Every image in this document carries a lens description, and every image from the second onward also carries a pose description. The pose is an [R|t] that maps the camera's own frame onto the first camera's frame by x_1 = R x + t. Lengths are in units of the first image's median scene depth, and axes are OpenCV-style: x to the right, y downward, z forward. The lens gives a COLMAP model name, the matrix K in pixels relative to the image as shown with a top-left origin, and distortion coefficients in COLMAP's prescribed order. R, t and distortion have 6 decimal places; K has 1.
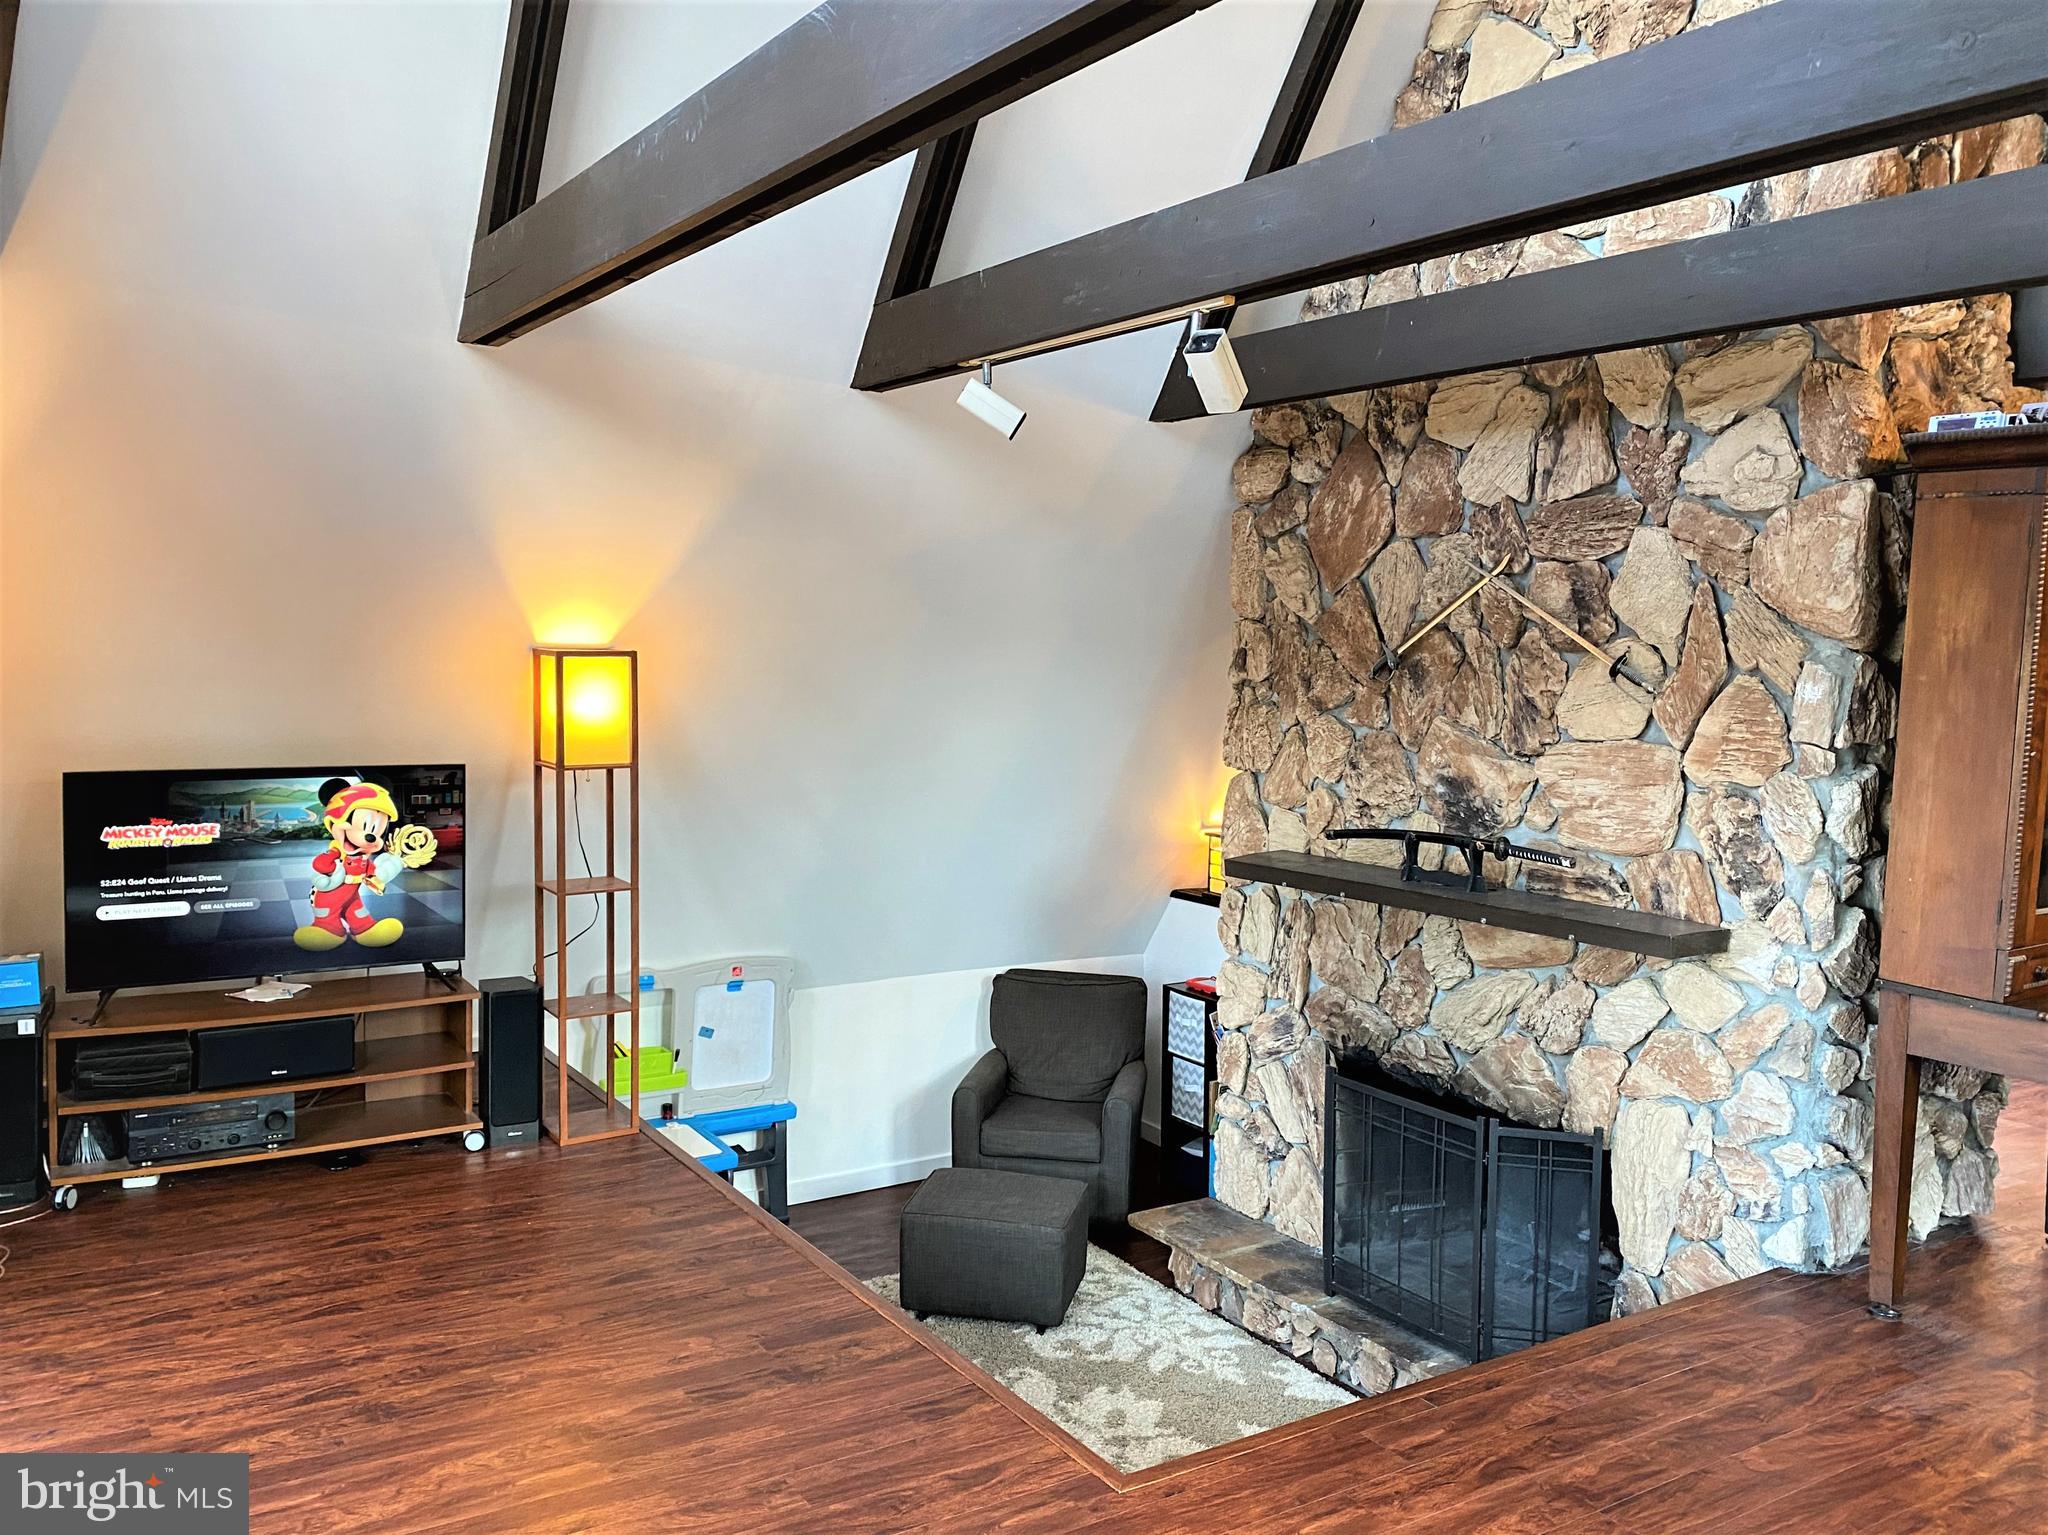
lens RADIAL K [[1654.8, 0, 1024.0], [0, 1654.8, 767.5], [0, 0, 1]] dist [0.223854, -0.437361]
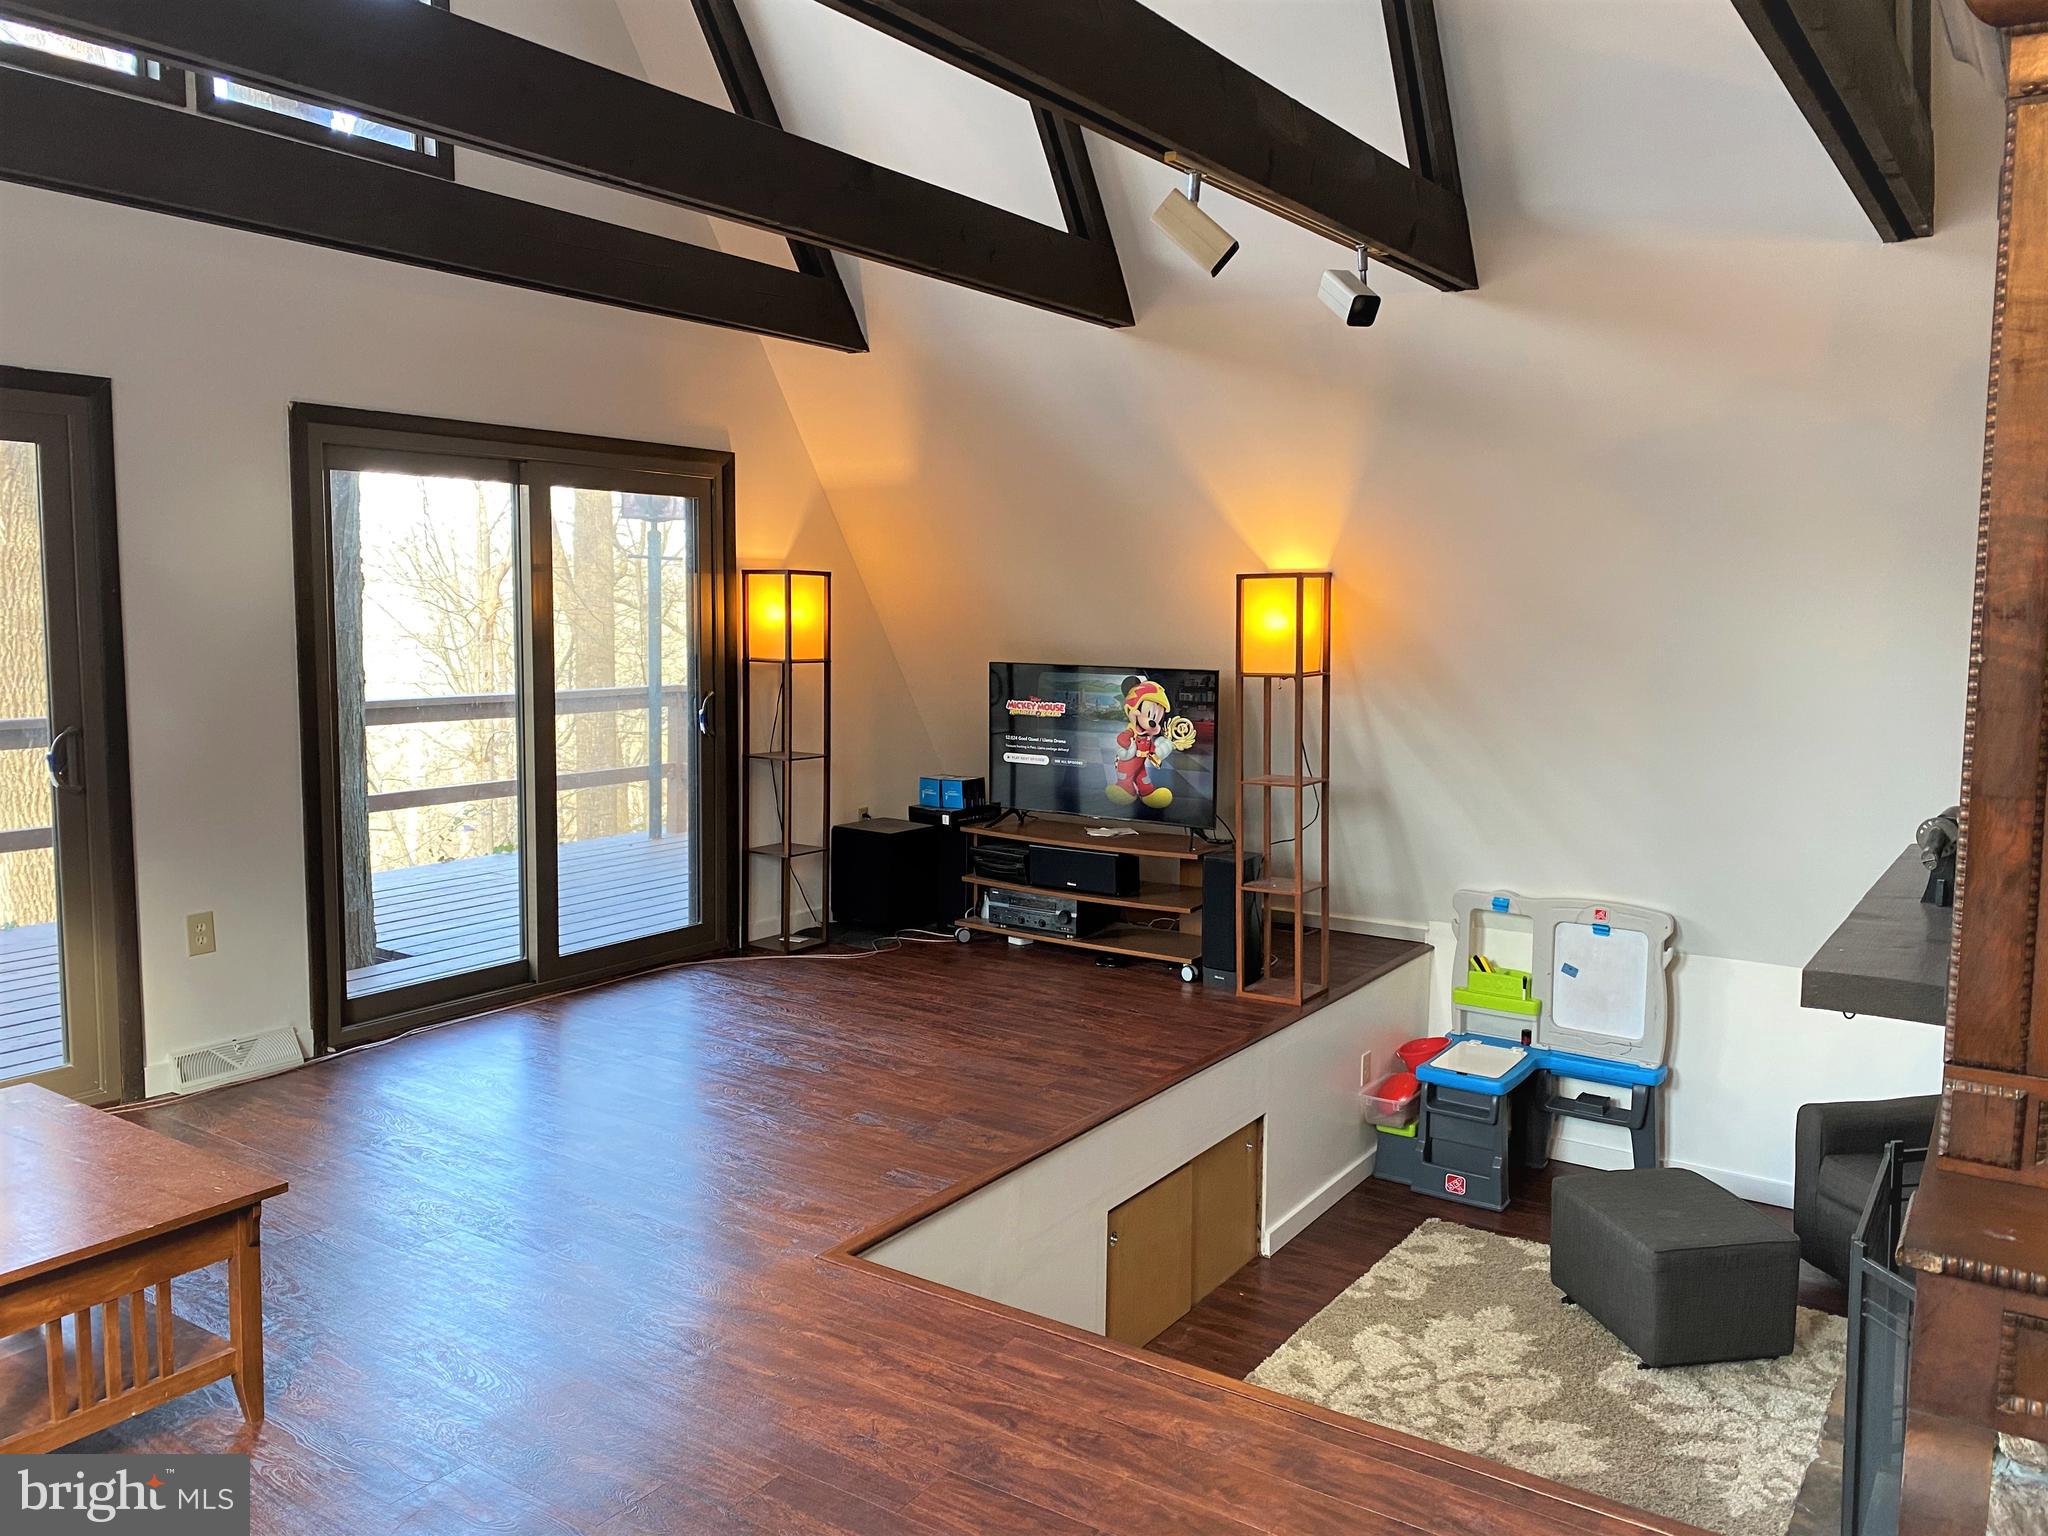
lens RADIAL K [[1571.8, 0, 1023.1], [0, 1571.8, 749.3], [0, 0, 1]] dist [0.085701, -0.122327]
pose [[0.377673, 0.067929, -0.923444, 0.692602], [-0.071296, 0.996478, 0.044142, 0.014960], [0.923190, 0.049167, 0.381185, 0.446381]]
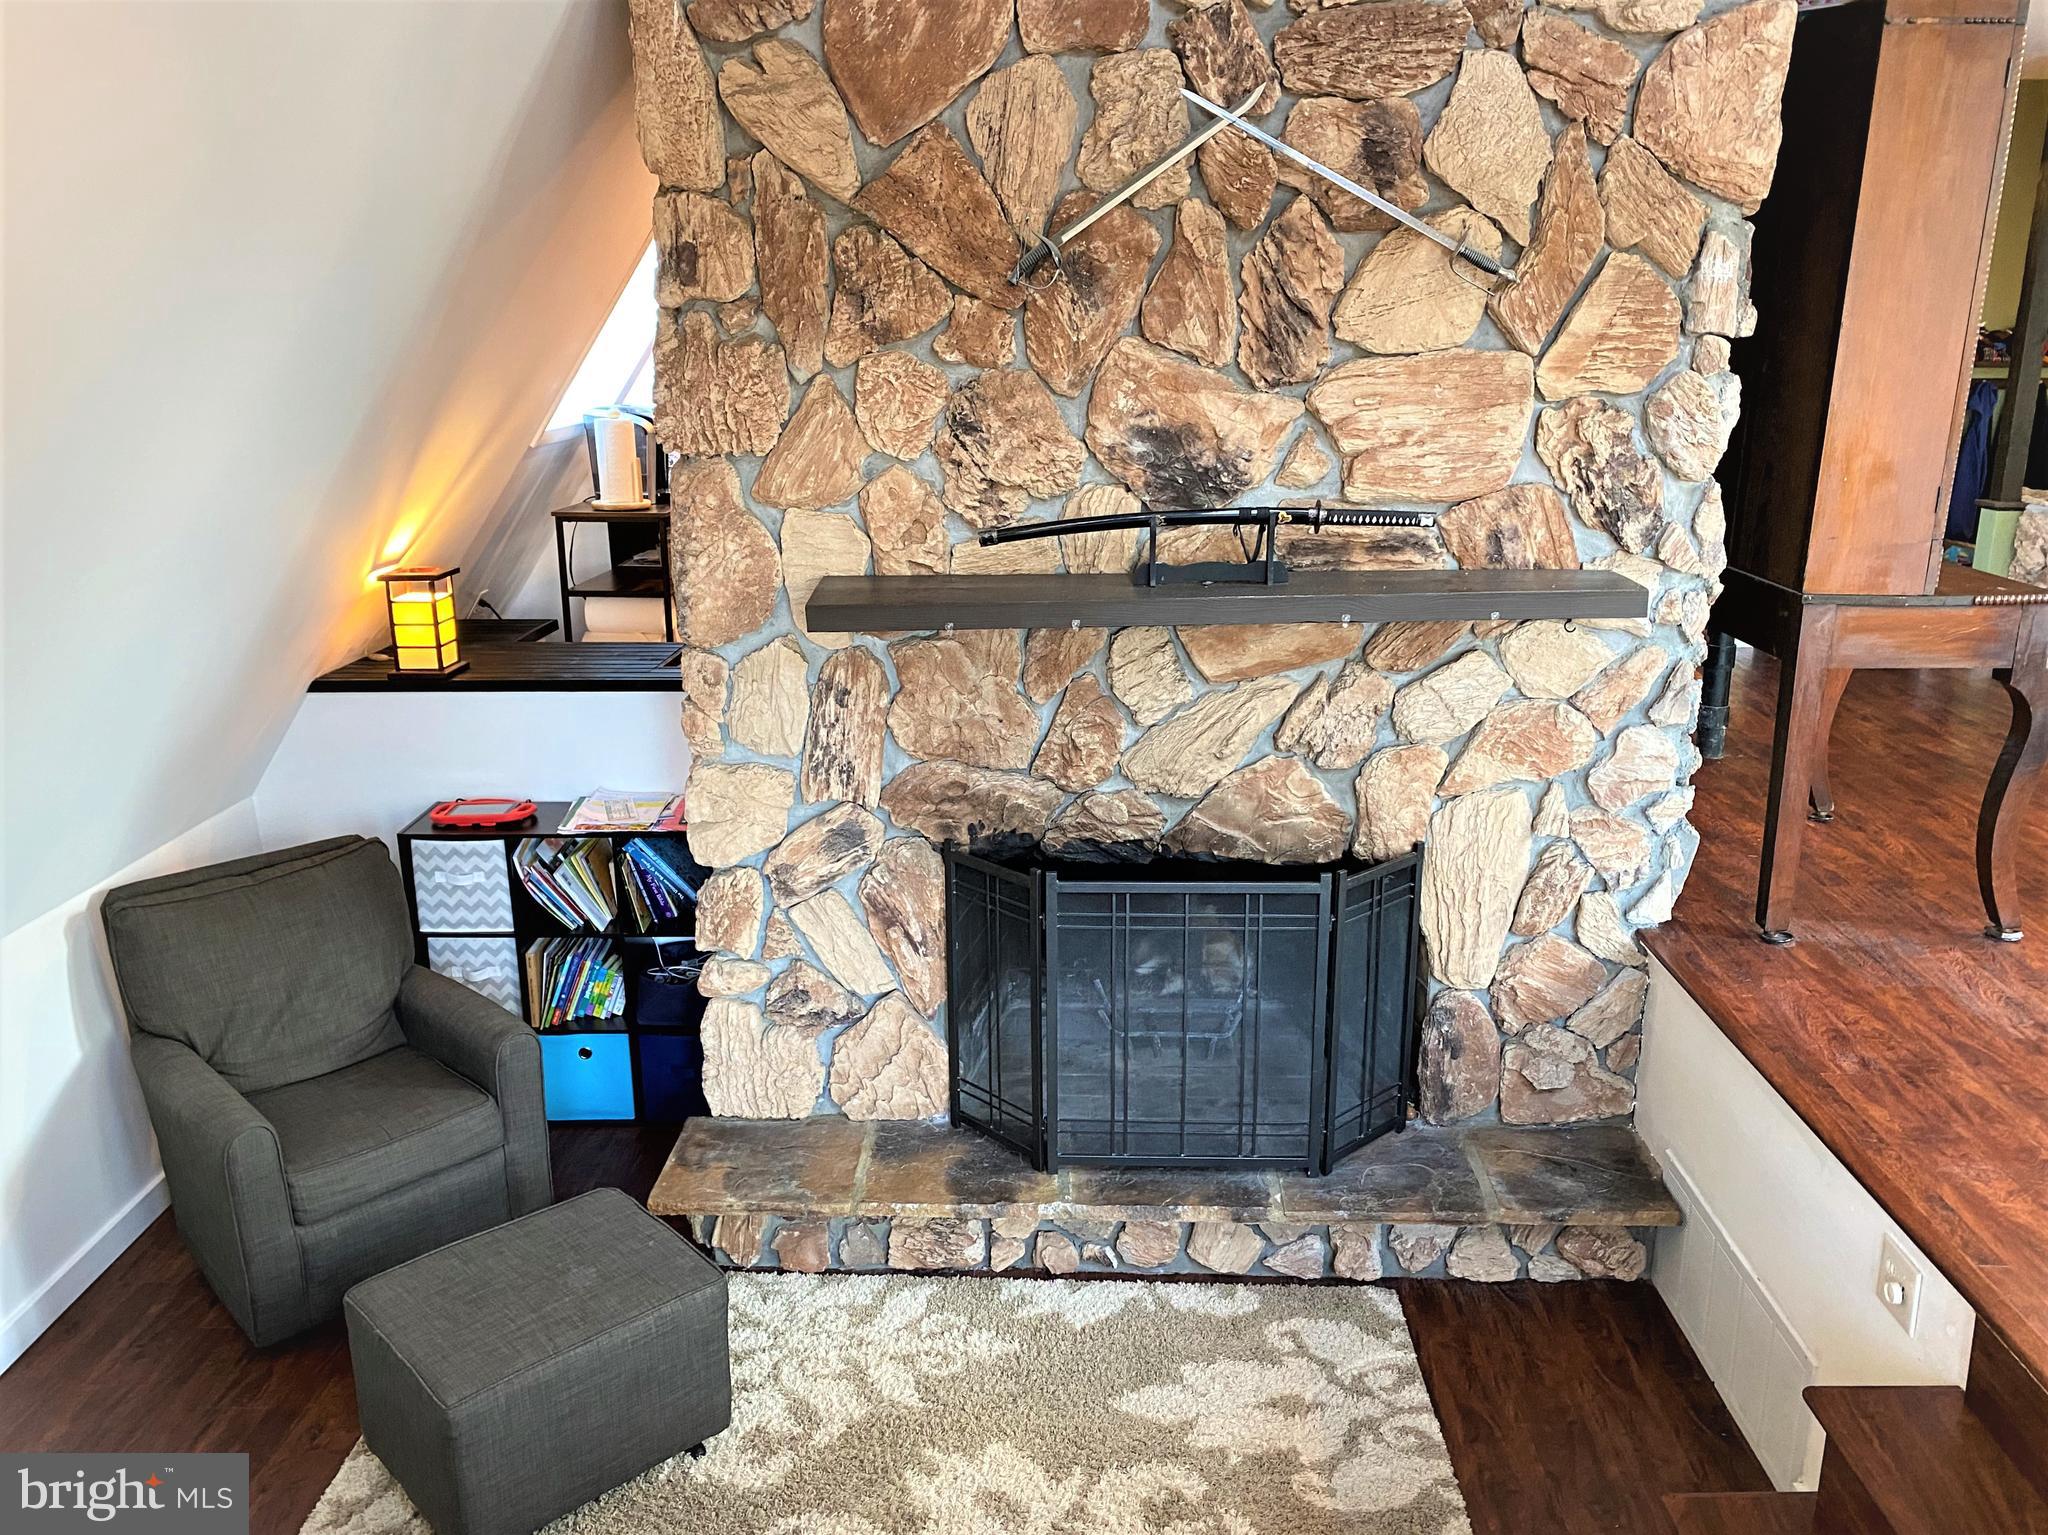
lens RADIAL K [[1571.8, 0, 1023.1], [0, 1571.8, 748.8], [0, 0, 1]] dist [0.085701, -0.122327]
pose [[0.573039, -0.234283, 0.785326, -0.342045], [0.084931, 0.970084, 0.227429, -0.019446], [-0.815115, -0.063627, 0.575794, 0.689568]]
